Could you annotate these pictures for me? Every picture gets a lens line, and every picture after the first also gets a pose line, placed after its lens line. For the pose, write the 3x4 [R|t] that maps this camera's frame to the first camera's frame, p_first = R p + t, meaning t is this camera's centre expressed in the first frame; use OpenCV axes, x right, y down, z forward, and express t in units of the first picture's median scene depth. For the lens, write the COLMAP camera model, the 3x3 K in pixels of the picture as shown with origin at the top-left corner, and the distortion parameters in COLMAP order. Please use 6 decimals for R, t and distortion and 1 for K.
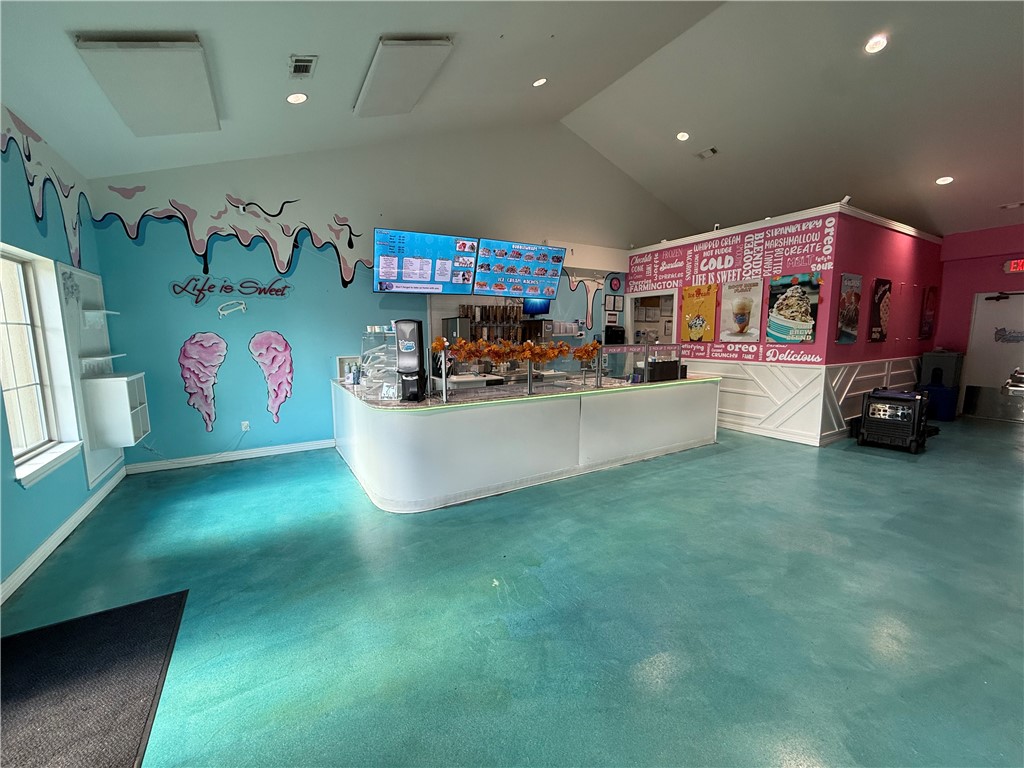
lens RADIAL K [[407.9, 0, 508.1], [0, 407.9, 385.5], [0, 0, 1]] dist [0.001908, -0.000767]
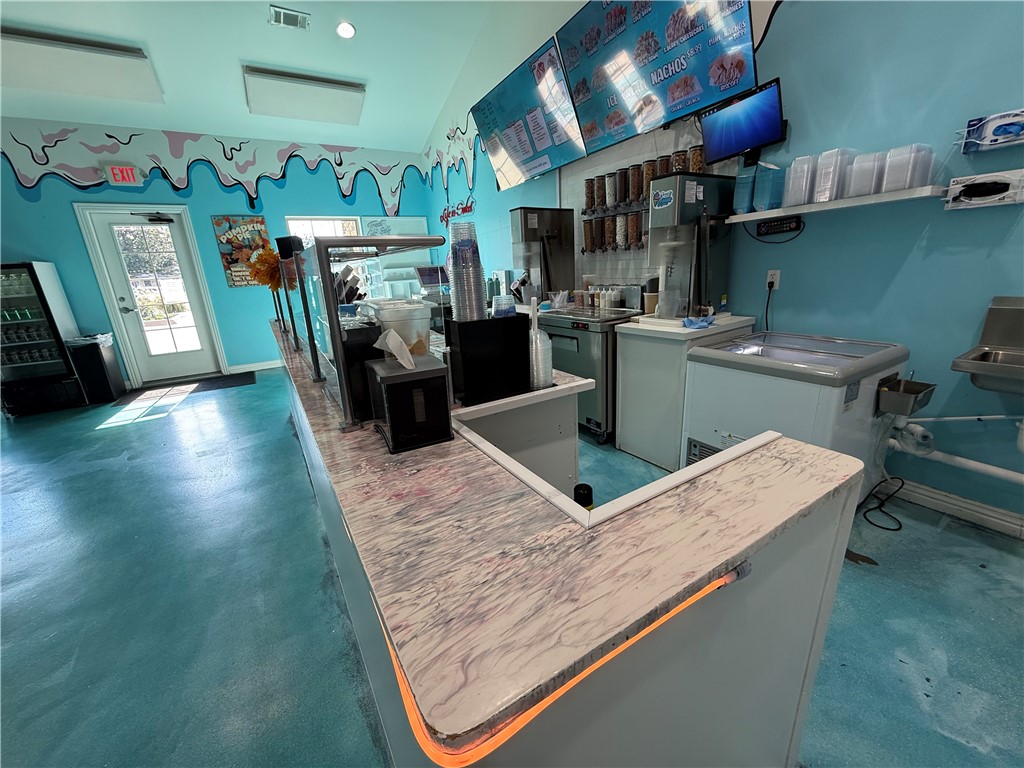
lens RADIAL K [[407.9, 0, 508.6], [0, 407.9, 386.3], [0, 0, 1]] dist [0.001908, -0.000767]
pose [[0.005023, 0.290055, -0.956997, 0.623390], [-0.078152, 0.954196, 0.288796, -0.099521], [0.996929, 0.073341, 0.027461, 1.110438]]
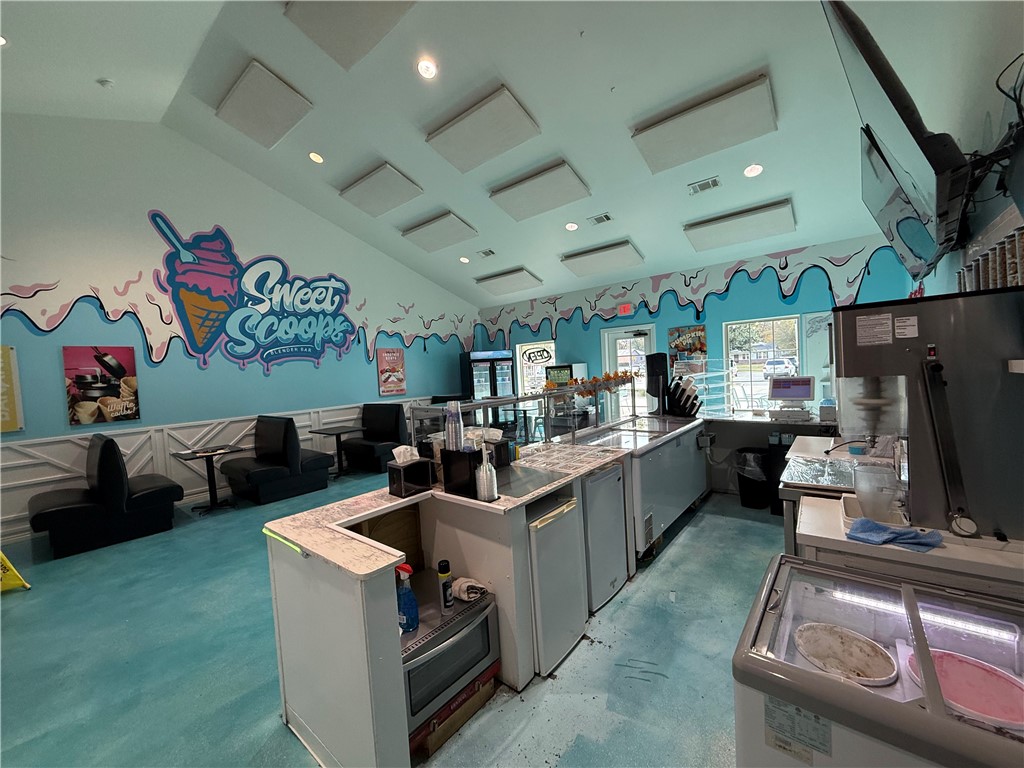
lens RADIAL K [[407.9, 0, 509.2], [0, 407.9, 386.0], [0, 0, 1]] dist [0.001908, -0.000767]
pose [[-0.941598, 0.070416, -0.329295, 0.479889], [0.015538, 0.985935, 0.166403, -0.204230], [0.336381, 0.151568, -0.929449, 1.504439]]
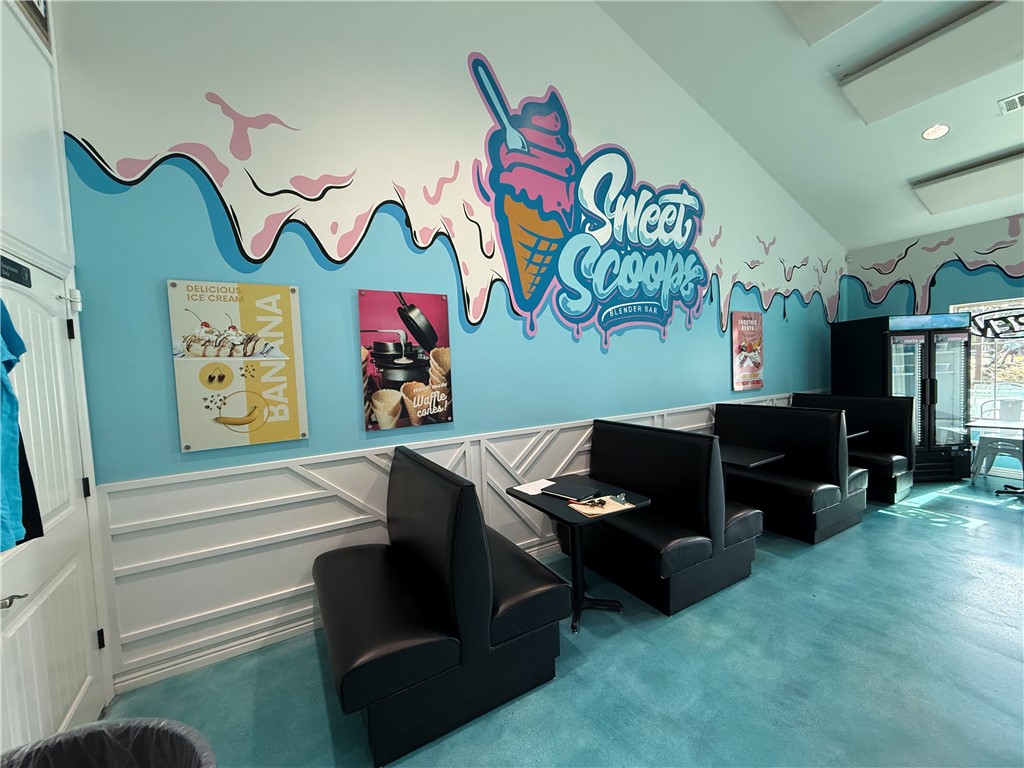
lens RADIAL K [[407.9, 0, 509.7], [0, 407.9, 385.2], [0, 0, 1]] dist [0.001908, -0.000767]
pose [[-0.998871, 0.044615, 0.016338, 0.928489], [0.046827, 0.982629, 0.179578, -0.119329], [-0.008042, 0.180141, -0.983608, 0.816747]]
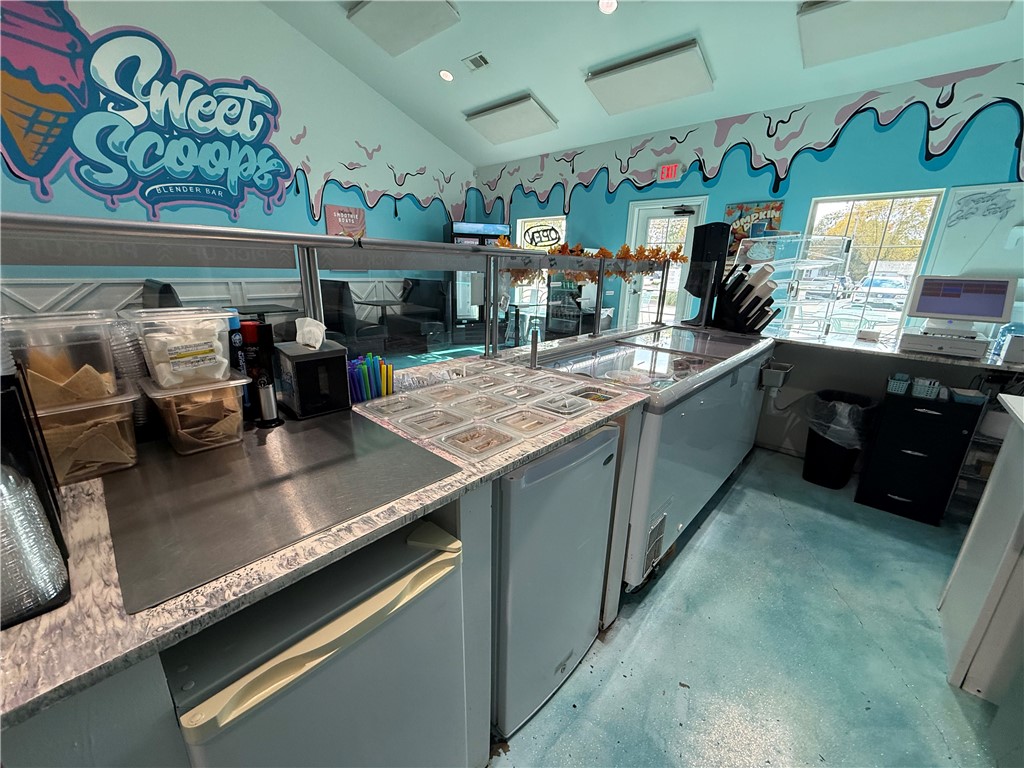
lens RADIAL K [[407.9, 0, 509.2], [0, 407.9, 385.3], [0, 0, 1]] dist [0.001908, -0.000767]
pose [[-0.958577, 0.059259, -0.278602, 0.284649], [-0.059697, 0.914598, 0.399933, -0.118798], [0.278509, 0.399998, -0.873175, 1.233195]]
